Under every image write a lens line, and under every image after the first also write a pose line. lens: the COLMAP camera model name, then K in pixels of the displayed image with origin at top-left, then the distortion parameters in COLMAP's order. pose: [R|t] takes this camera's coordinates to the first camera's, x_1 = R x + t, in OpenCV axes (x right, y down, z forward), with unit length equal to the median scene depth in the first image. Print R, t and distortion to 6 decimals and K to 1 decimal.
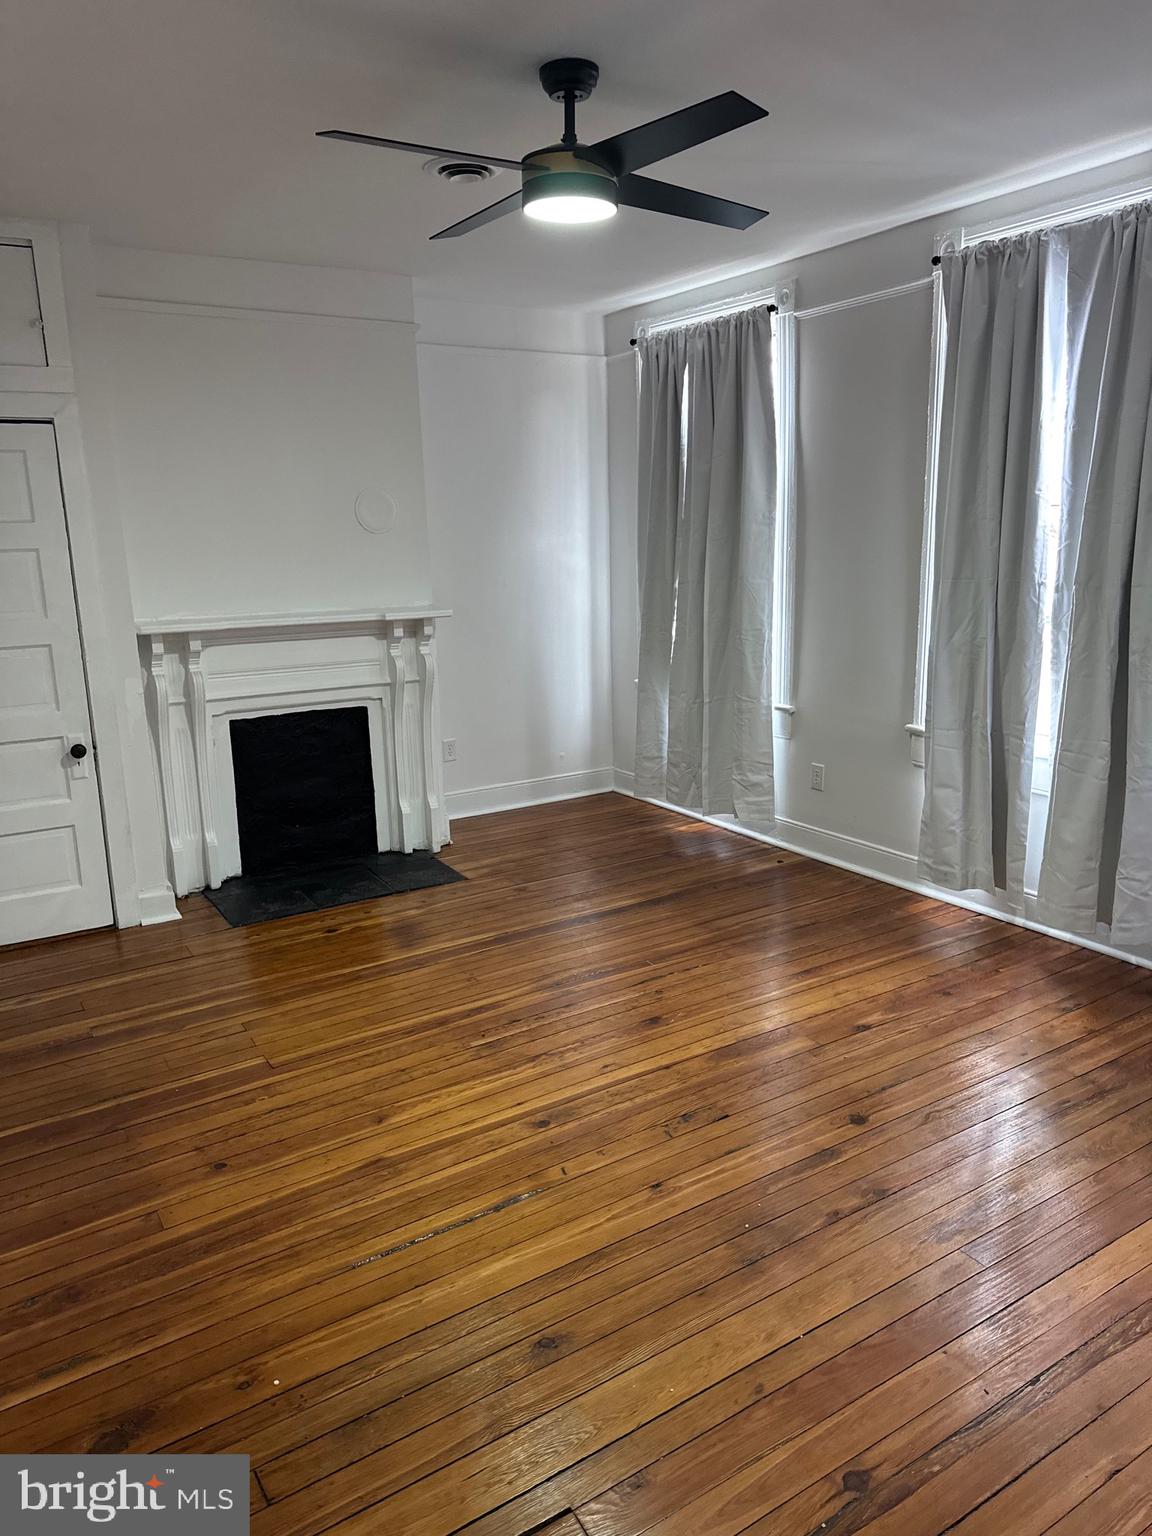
lens RADIAL K [[1086.4, 0, 575.8], [0, 1086.4, 753.0], [0, 0, 1]] dist [0.065490, -0.064063]
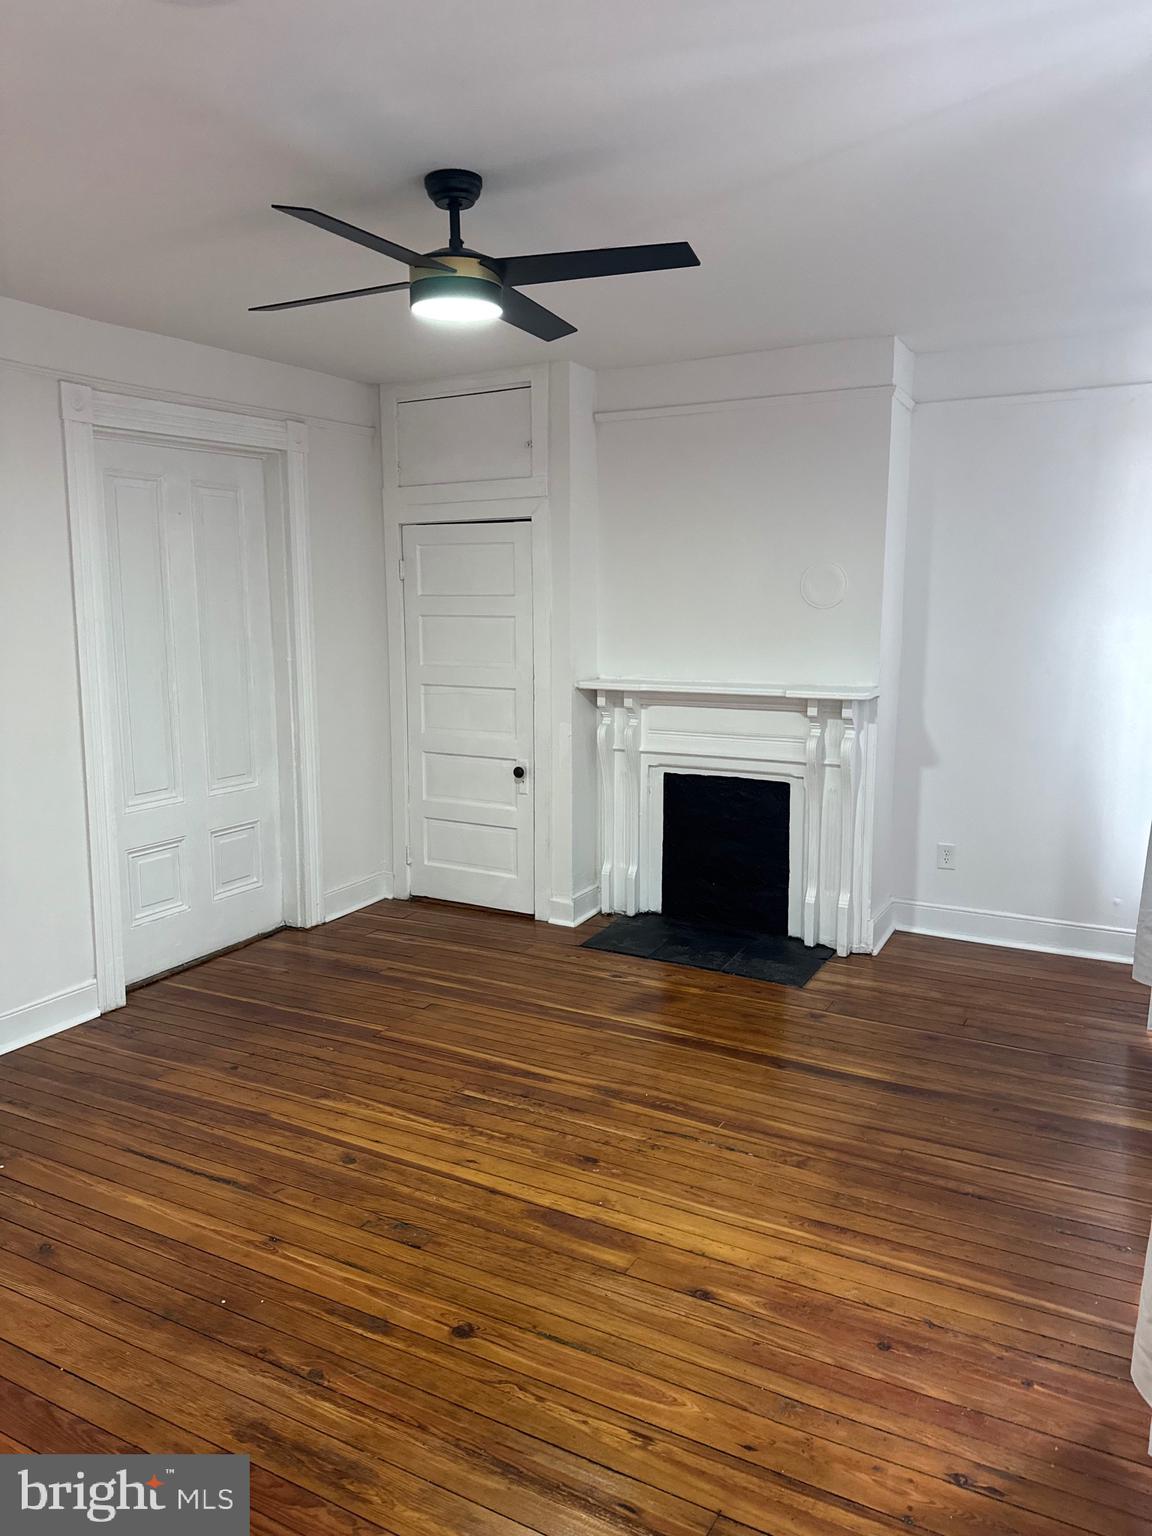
lens RADIAL K [[1086.4, 0, 572.3], [0, 1086.4, 776.6], [0, 0, 1]] dist [0.065490, -0.064063]
pose [[0.491163, 0.171351, -0.854048, 0.738110], [-0.189805, 0.977955, 0.087055, -0.131945], [0.850137, 0.119345, 0.512858, 0.461791]]
